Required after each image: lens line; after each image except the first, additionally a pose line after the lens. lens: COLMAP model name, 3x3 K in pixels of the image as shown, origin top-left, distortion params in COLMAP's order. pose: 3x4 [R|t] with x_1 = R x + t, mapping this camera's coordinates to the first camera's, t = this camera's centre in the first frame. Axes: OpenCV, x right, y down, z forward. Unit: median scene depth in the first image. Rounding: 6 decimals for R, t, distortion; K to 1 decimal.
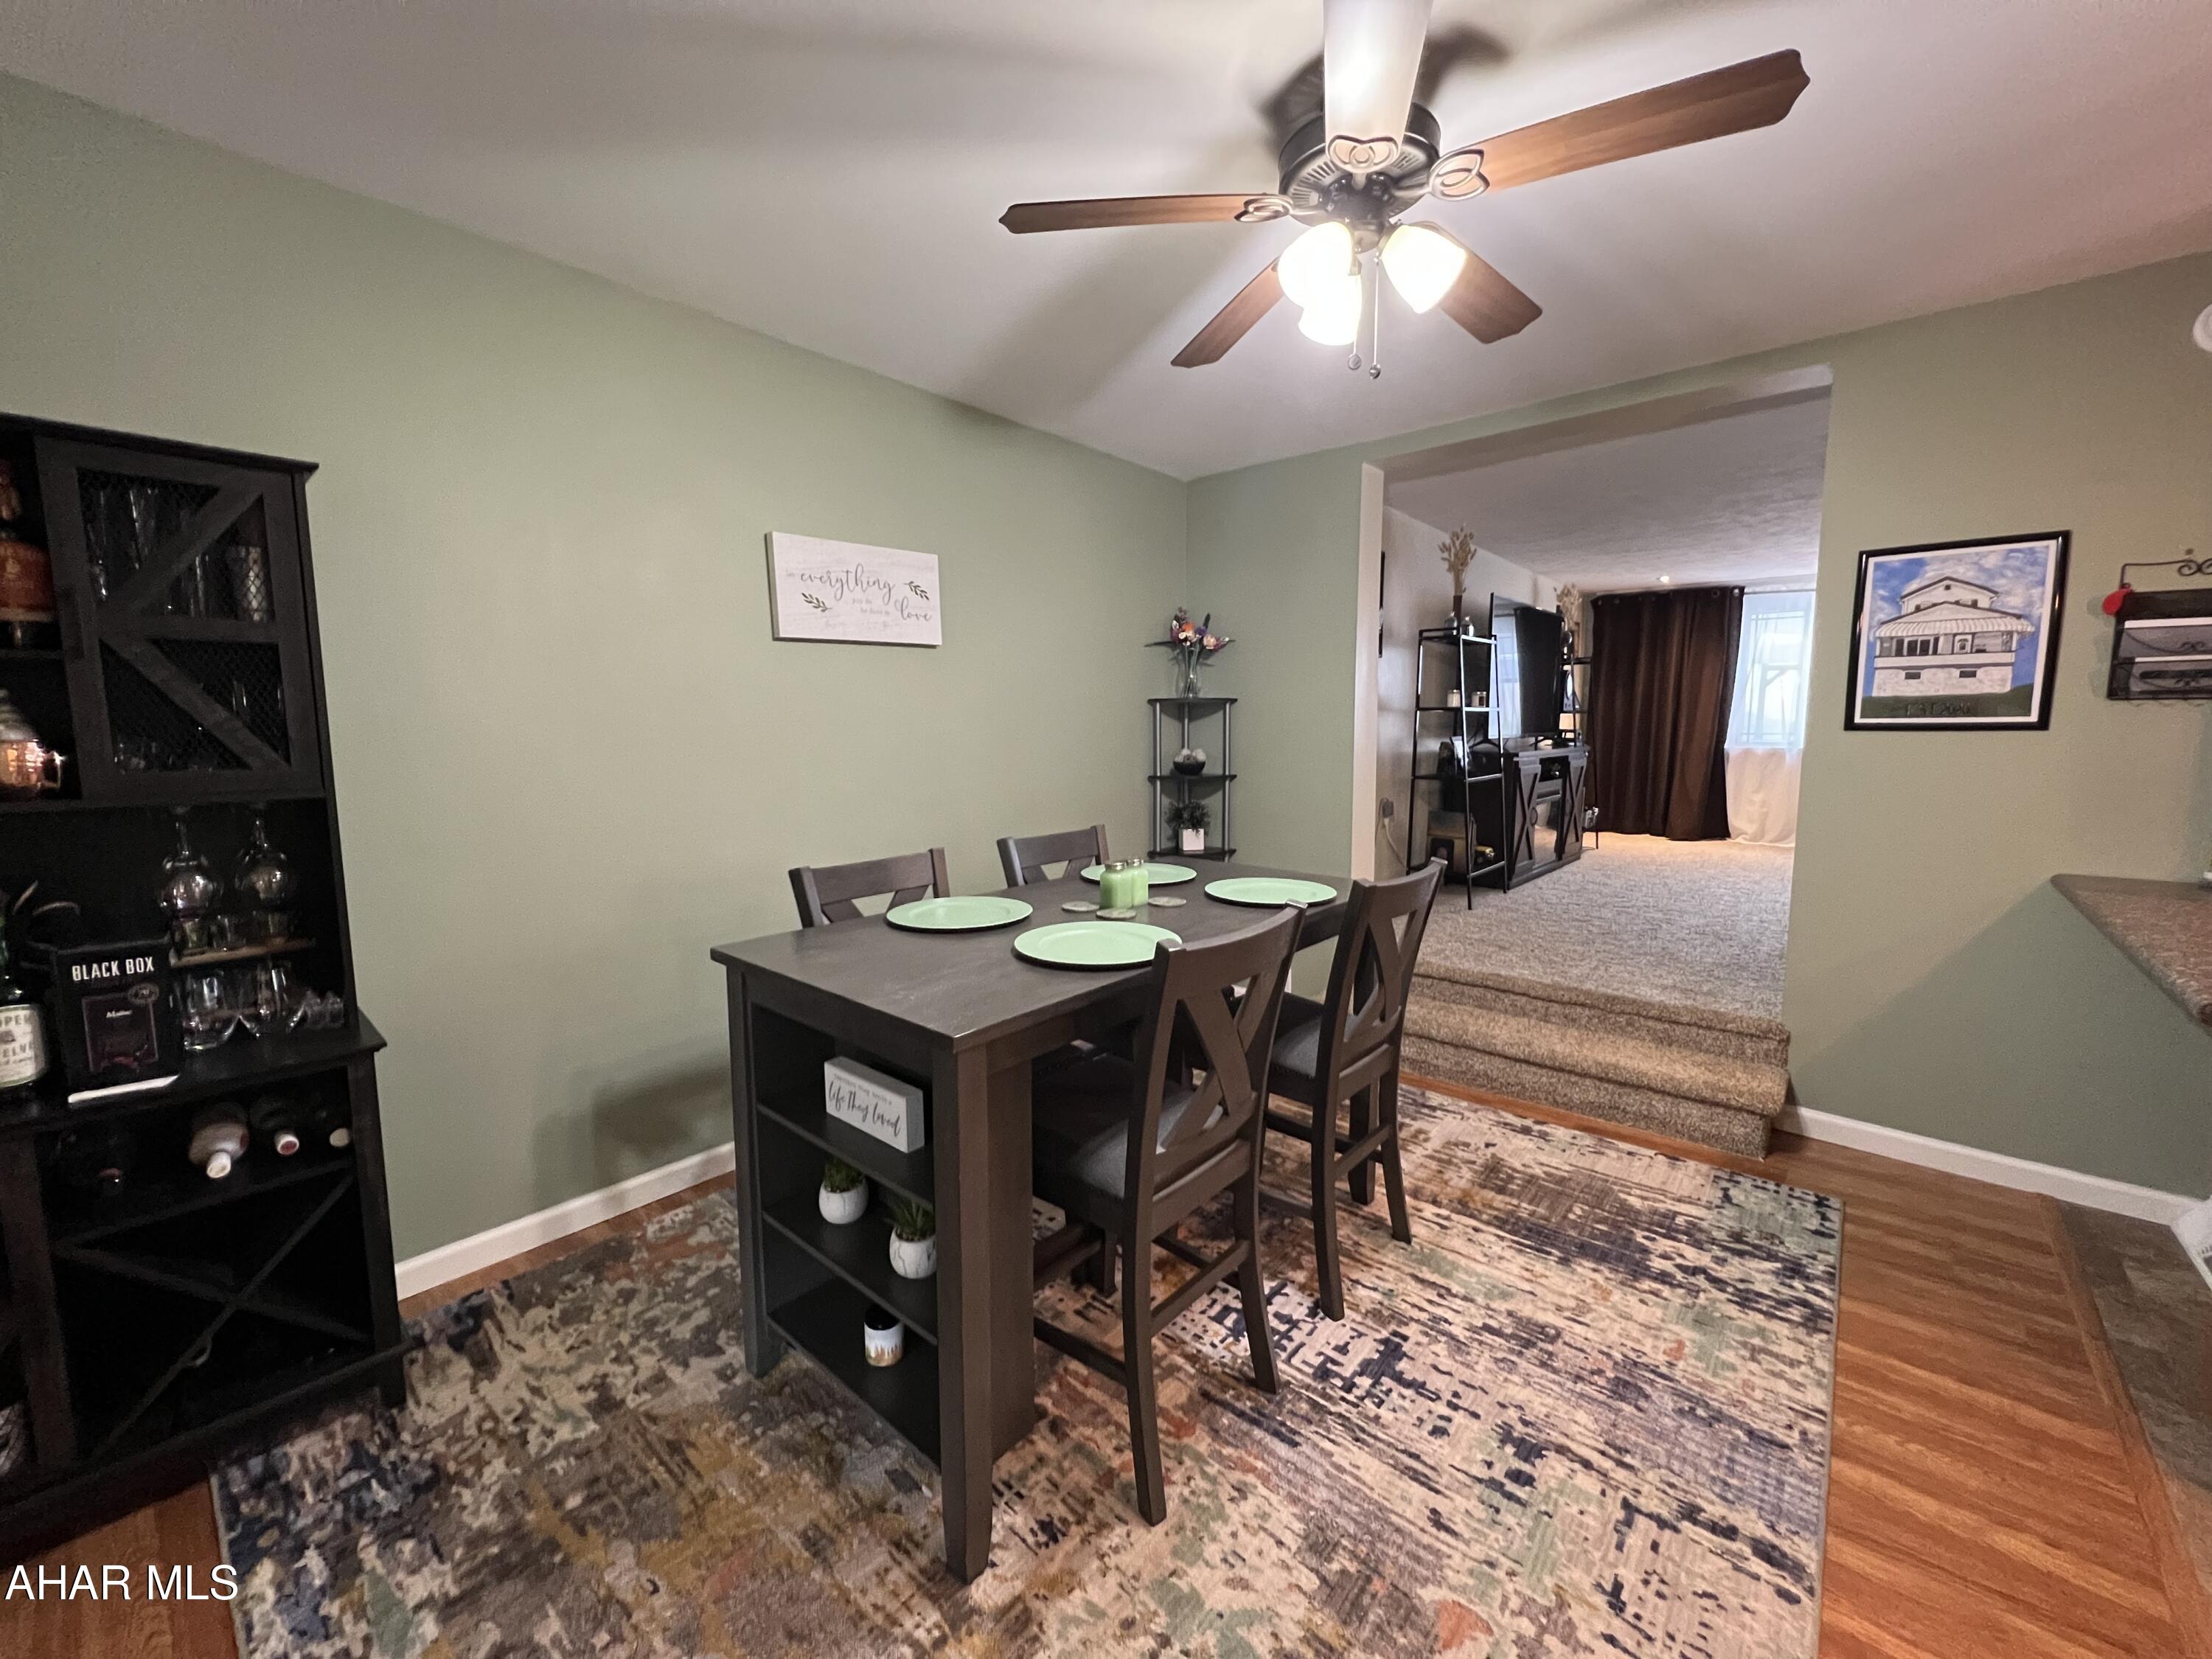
lens RADIAL K [[886.6, 0, 1104.9], [0, 886.6, 822.4], [0, 0, 1]] dist [-0.000064, 0.000632]
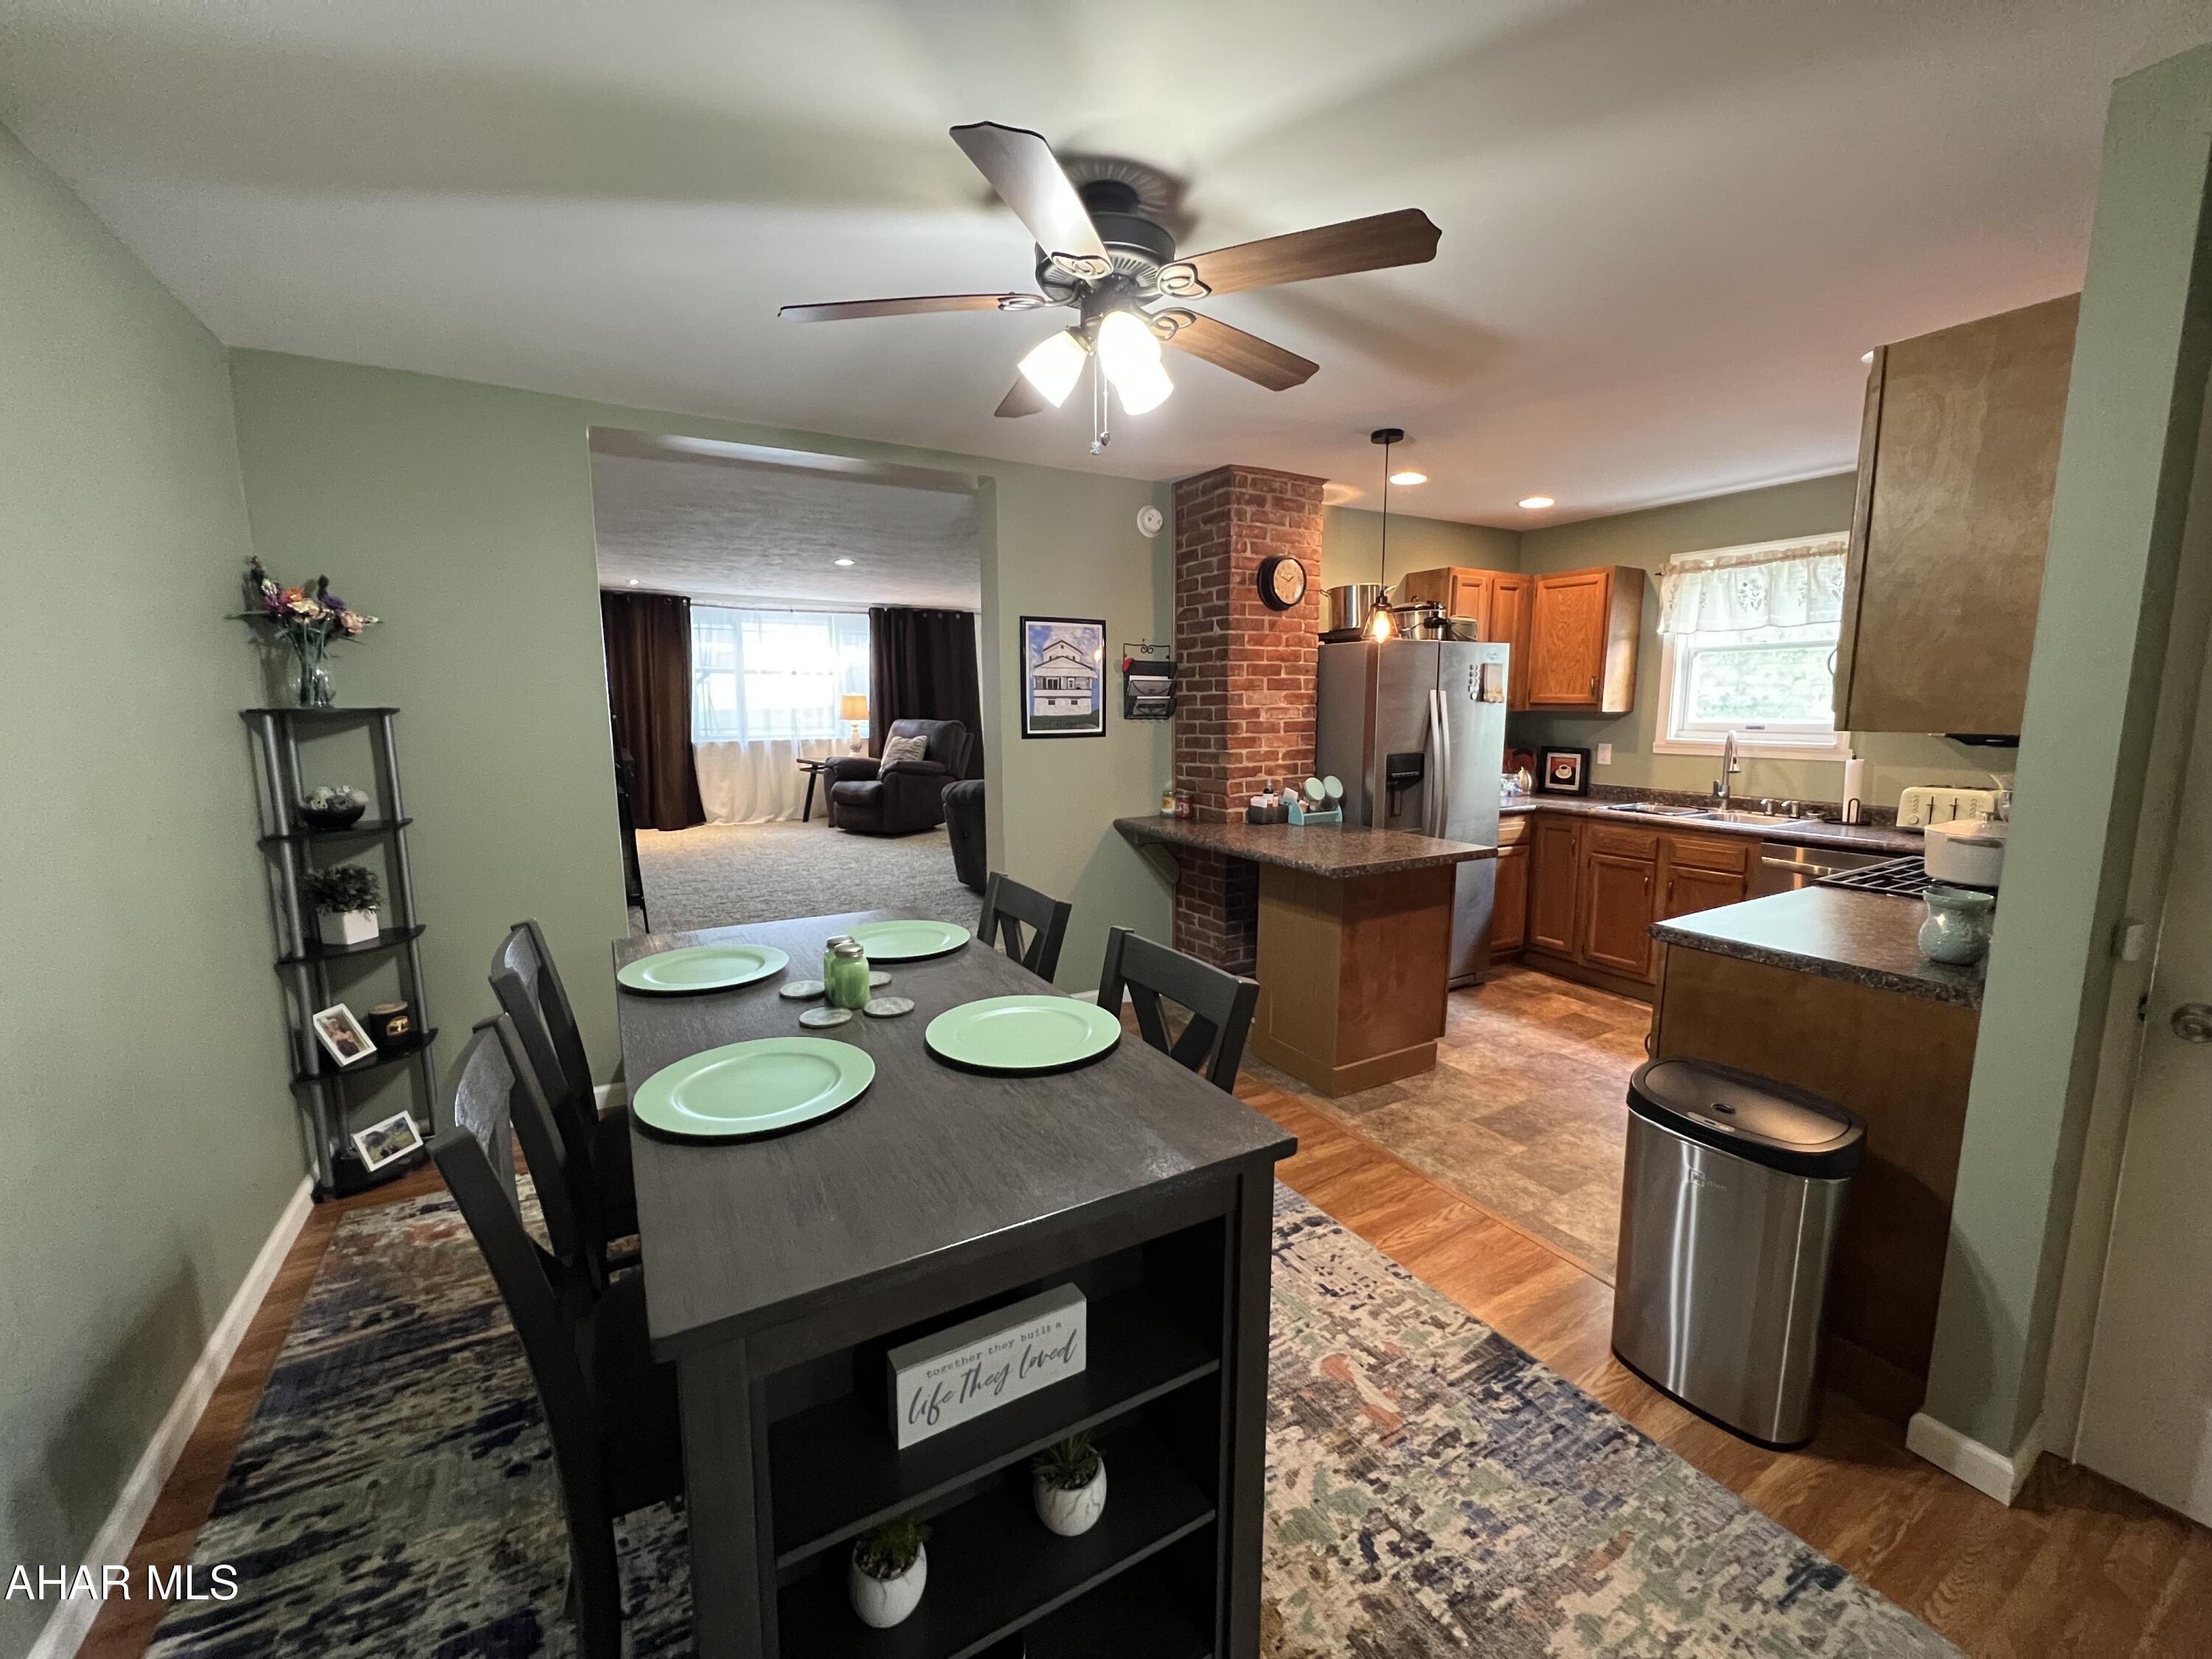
lens RADIAL K [[886.6, 0, 1105.3], [0, 886.6, 823.1], [0, 0, 1]] dist [-0.000064, 0.000632]
pose [[0.319751, -0.122419, 0.939560, -0.523476], [0.105040, 0.990086, 0.093255, -0.092170], [-0.941661, 0.068872, 0.329440, 0.422831]]
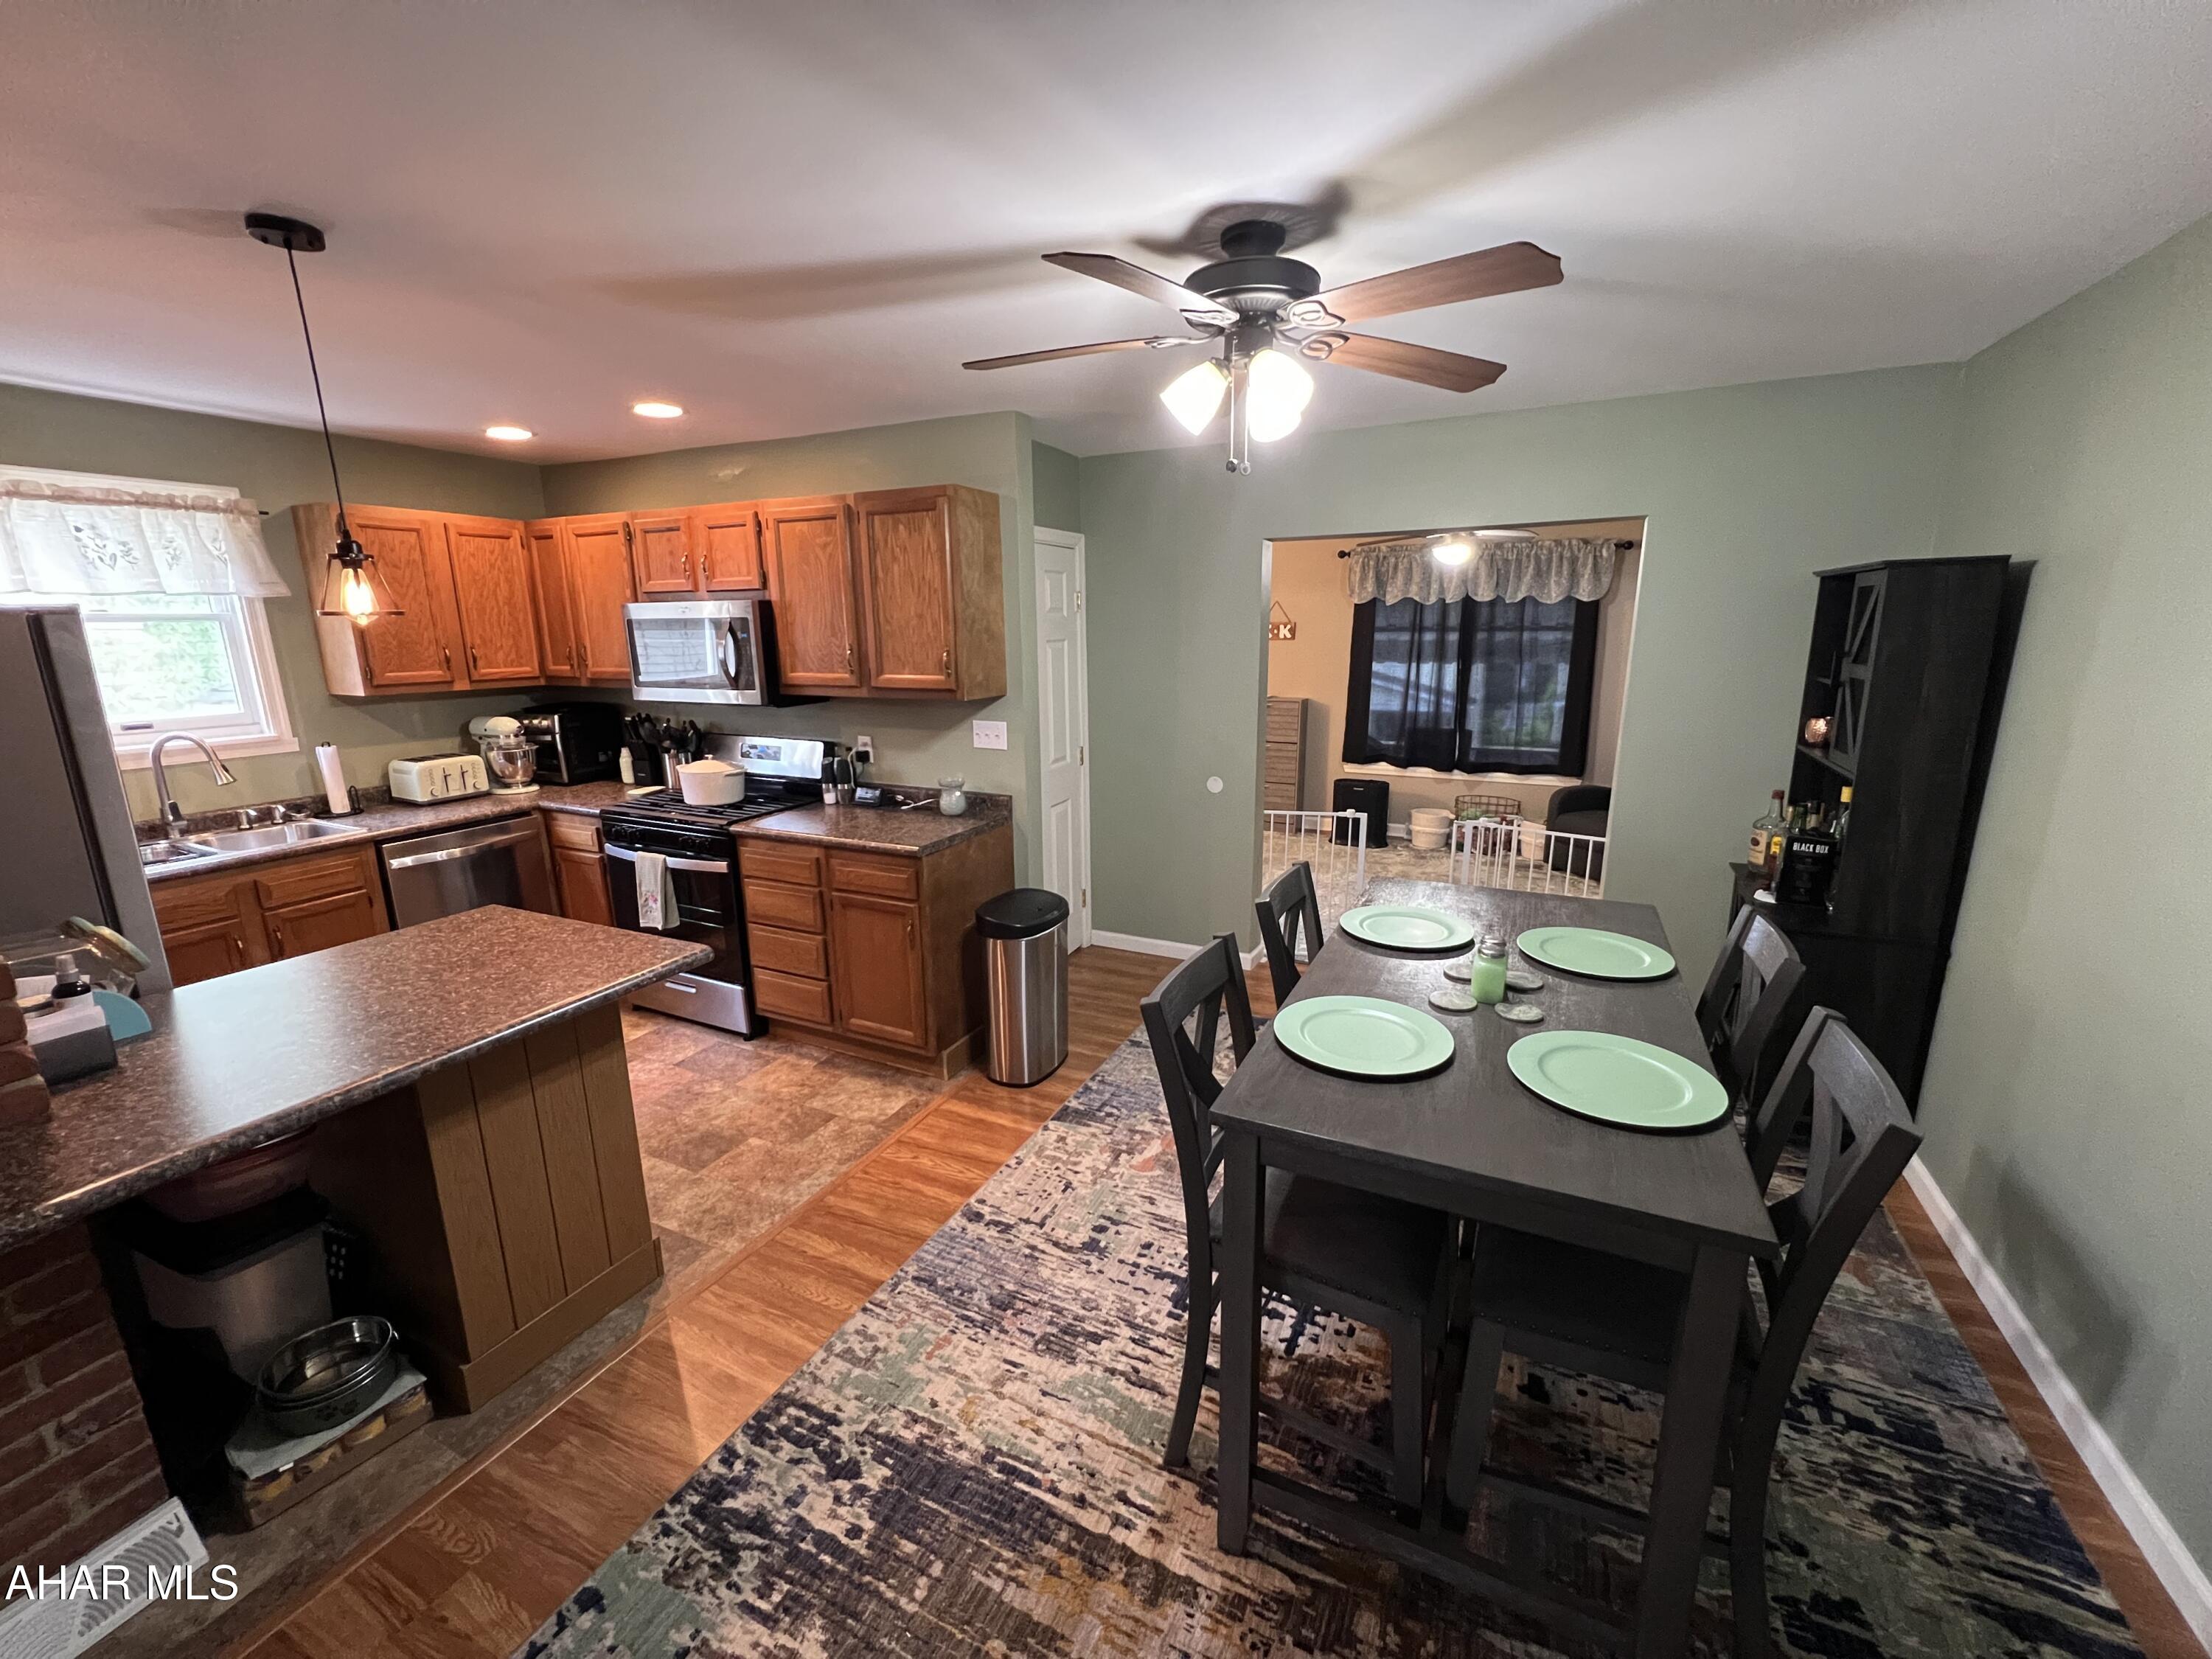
lens RADIAL K [[886.6, 0, 1103.3], [0, 886.6, 820.1], [0, 0, 1]] dist [-0.000064, 0.000632]
pose [[-0.966307, 0.071270, -0.247328, 0.496075], [-0.012597, 0.946655, 0.322004, -0.287533], [0.257084, 0.314270, -0.913861, 1.372625]]
